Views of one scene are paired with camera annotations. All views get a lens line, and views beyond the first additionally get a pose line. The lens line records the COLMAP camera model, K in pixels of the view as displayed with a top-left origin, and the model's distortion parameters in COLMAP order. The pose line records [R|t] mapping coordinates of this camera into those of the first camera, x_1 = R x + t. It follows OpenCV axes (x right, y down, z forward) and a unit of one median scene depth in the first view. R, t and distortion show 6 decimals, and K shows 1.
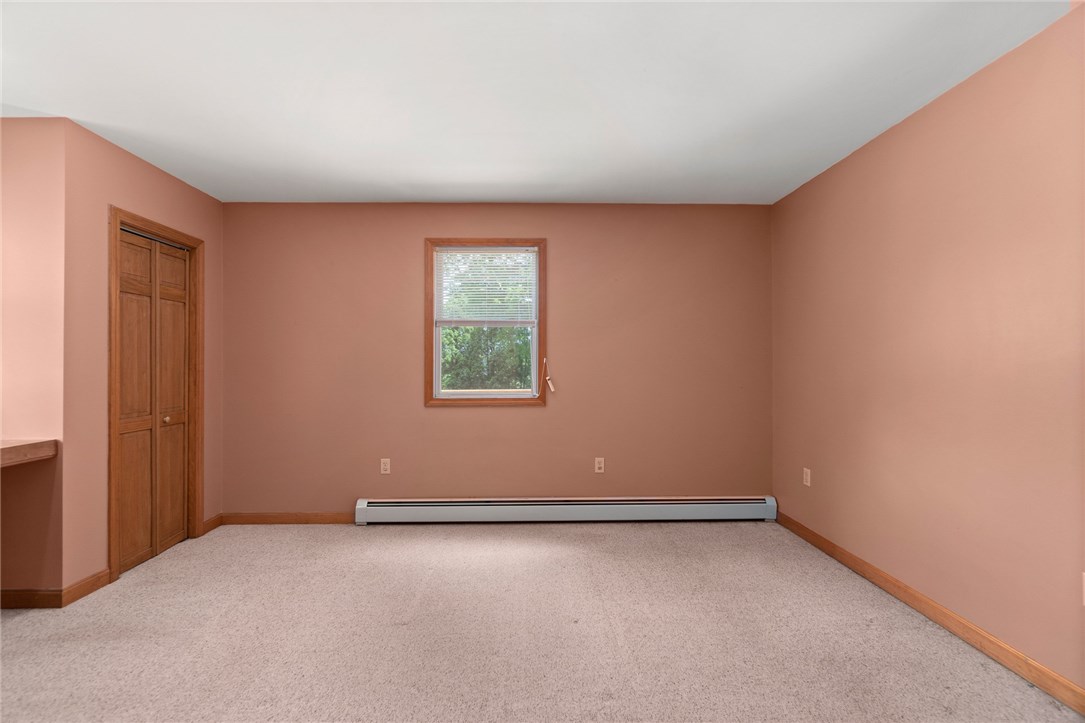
lens RADIAL K [[479.8, 0, 534.4], [0, 479.8, 371.2], [0, 0, 1]] dist [-0.001754, 0.000035]
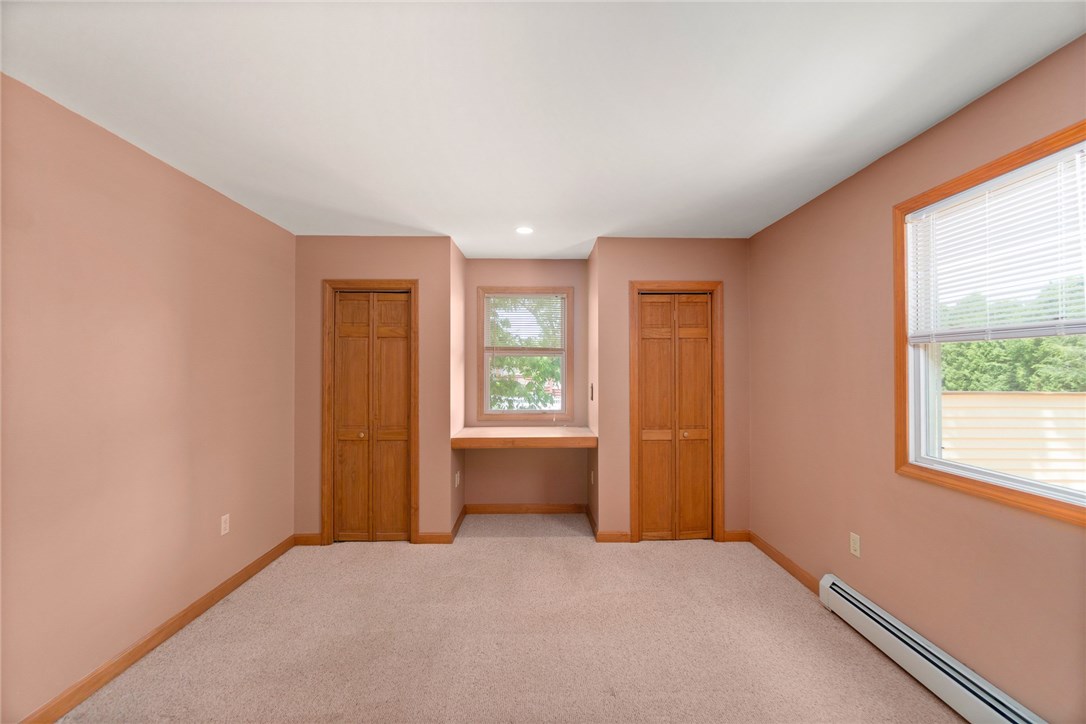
lens RADIAL K [[468.0, 0, 541.4], [0, 468.0, 365.2], [0, 0, 1]] dist [-0.000571, 0.000174]
pose [[-0.003225, -0.005389, -0.999980, 0.439234], [-0.011028, 0.999925, -0.005353, -0.066878], [0.999934, 0.011011, -0.003284, 0.607998]]
